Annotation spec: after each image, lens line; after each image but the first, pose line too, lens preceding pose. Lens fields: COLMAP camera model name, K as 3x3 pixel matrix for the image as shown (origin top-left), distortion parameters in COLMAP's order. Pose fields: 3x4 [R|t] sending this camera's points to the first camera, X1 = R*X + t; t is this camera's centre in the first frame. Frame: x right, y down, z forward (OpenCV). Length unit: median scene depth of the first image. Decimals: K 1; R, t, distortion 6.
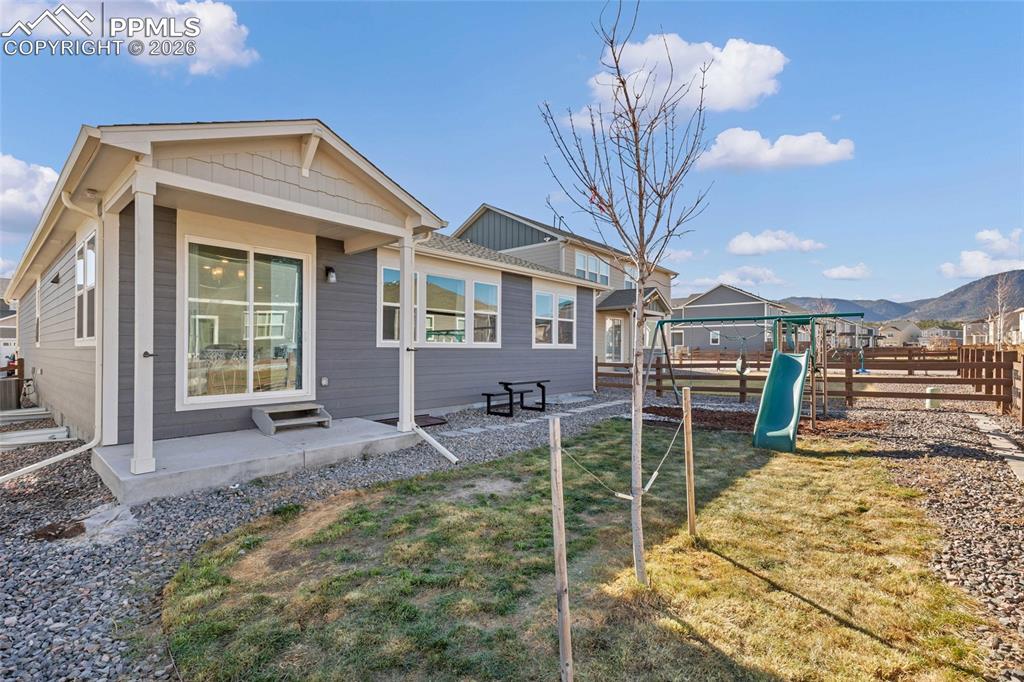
lens RADIAL K [[461.0, 0, 525.1], [0, 461.0, 351.2], [0, 0, 1]] dist [-0.013998, 0.000038]
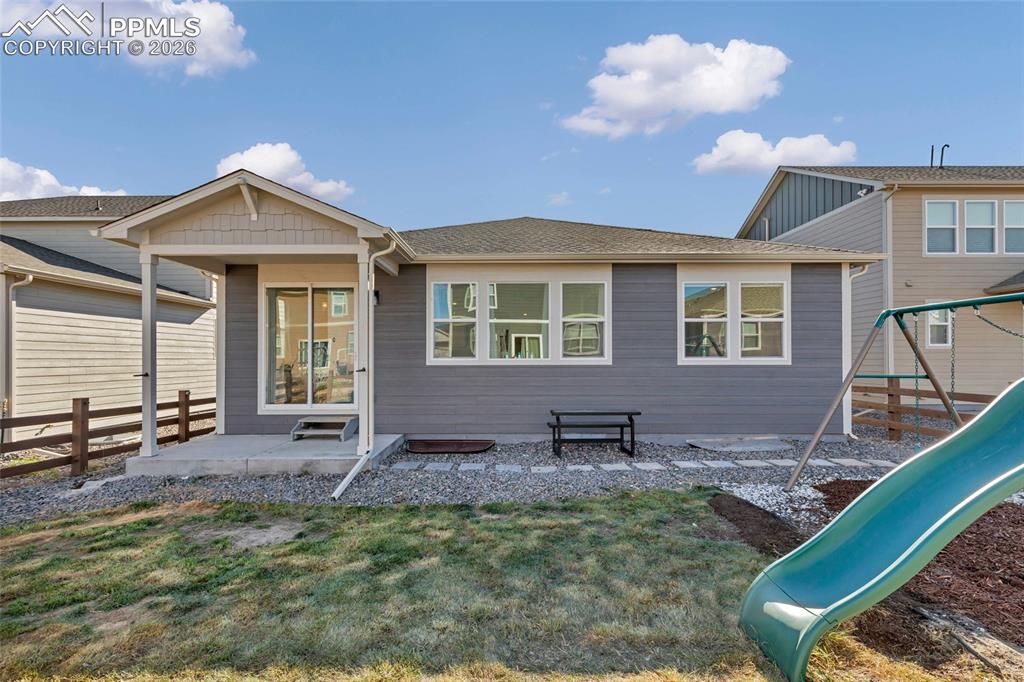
lens RADIAL K [[461.0, 0, 525.1], [0, 461.0, 351.2], [0, 0, 1]] dist [-0.013998, 0.000038]
pose [[0.658762, -0.034306, -0.751569, 0.614079], [0.003081, 0.999074, -0.042904, 0.004262], [0.752345, 0.025948, 0.658258, 0.579357]]
